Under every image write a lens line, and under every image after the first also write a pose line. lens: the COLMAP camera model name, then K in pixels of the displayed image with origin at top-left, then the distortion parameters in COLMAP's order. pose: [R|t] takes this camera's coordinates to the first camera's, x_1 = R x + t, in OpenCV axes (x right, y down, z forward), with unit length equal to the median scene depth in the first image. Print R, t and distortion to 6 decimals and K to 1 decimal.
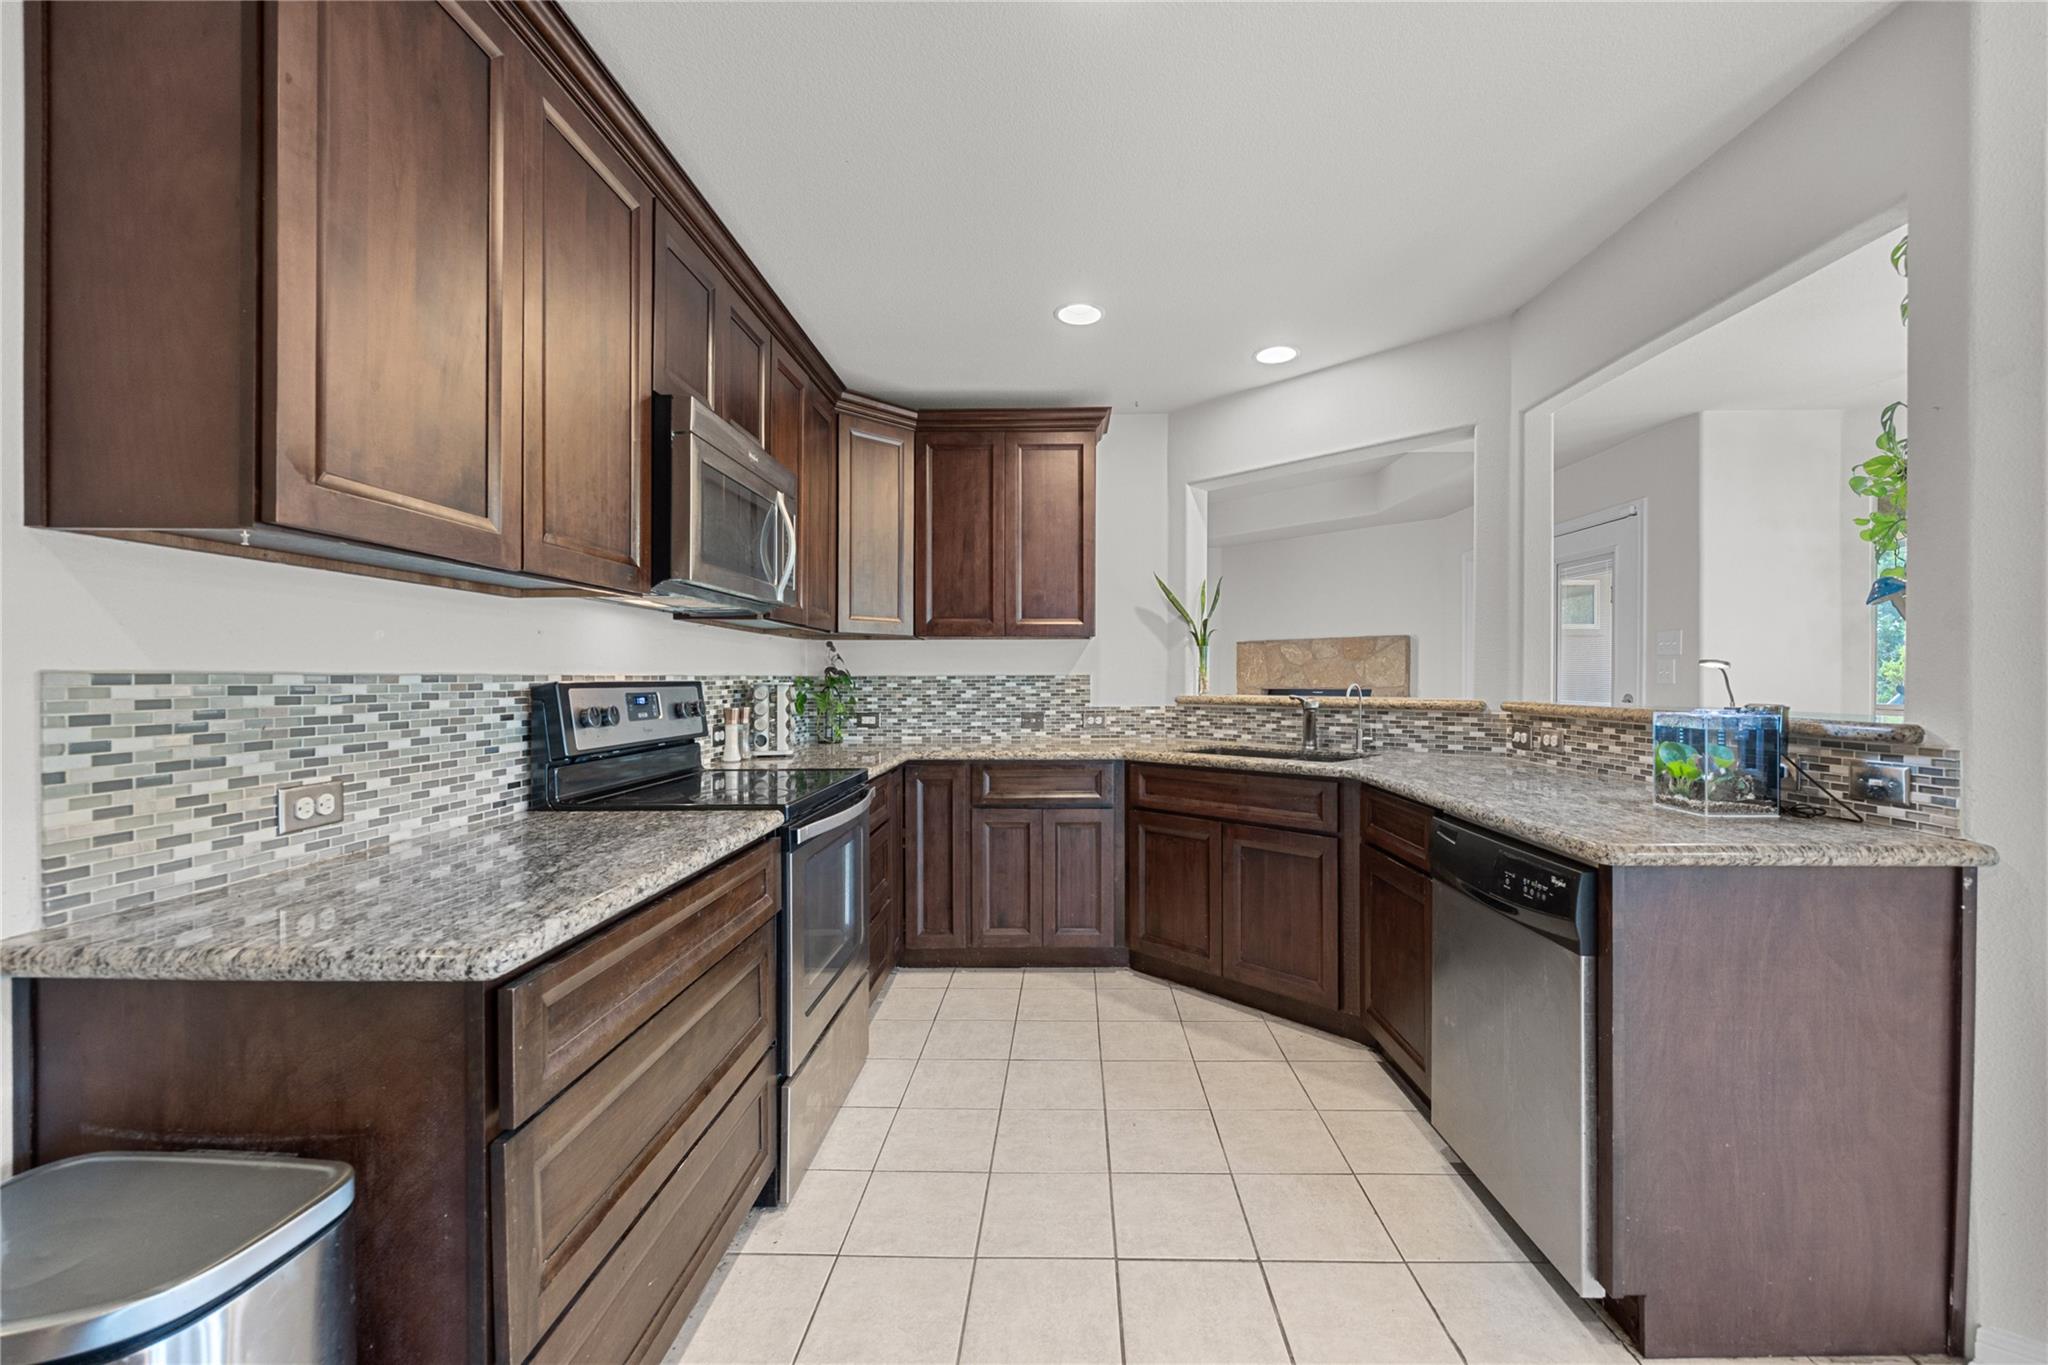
lens RADIAL K [[857.0, 0, 1024.0], [0, 857.0, 682.5], [0, 0, 1]] dist [-0.000169, -0.000056]
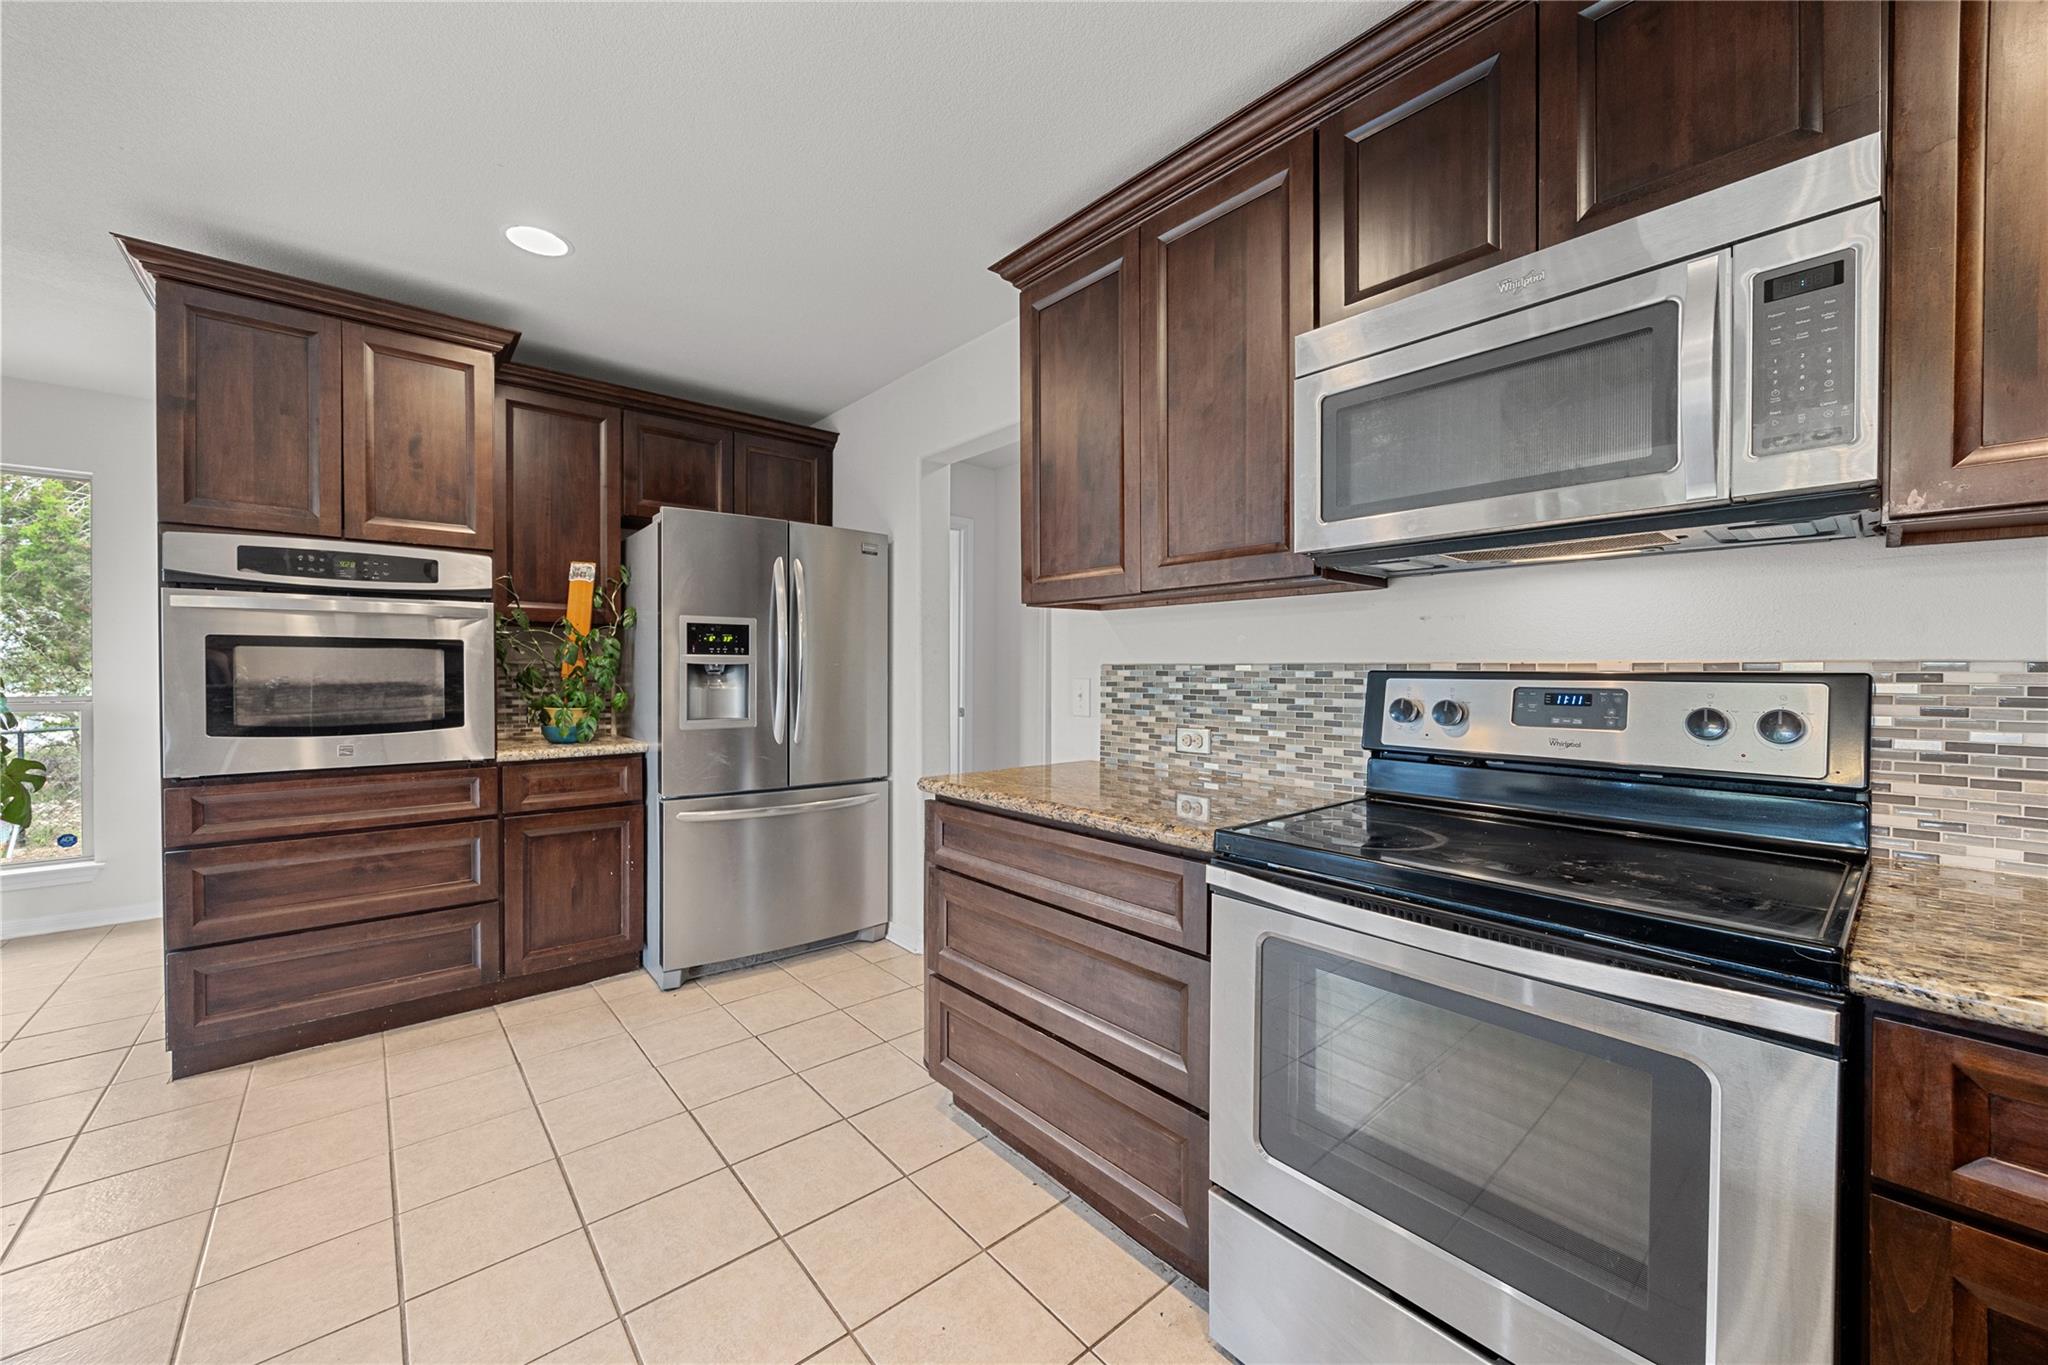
lens RADIAL K [[773.3, 0, 1030.9], [0, 773.3, 678.9], [0, 0, 1]] dist [-0.000341, -0.000201]
pose [[-0.725049, 0.011110, -0.688608, 0.551798], [-0.002630, 0.999818, 0.018900, -0.011151], [0.688692, 0.015514, -0.724888, 2.164488]]
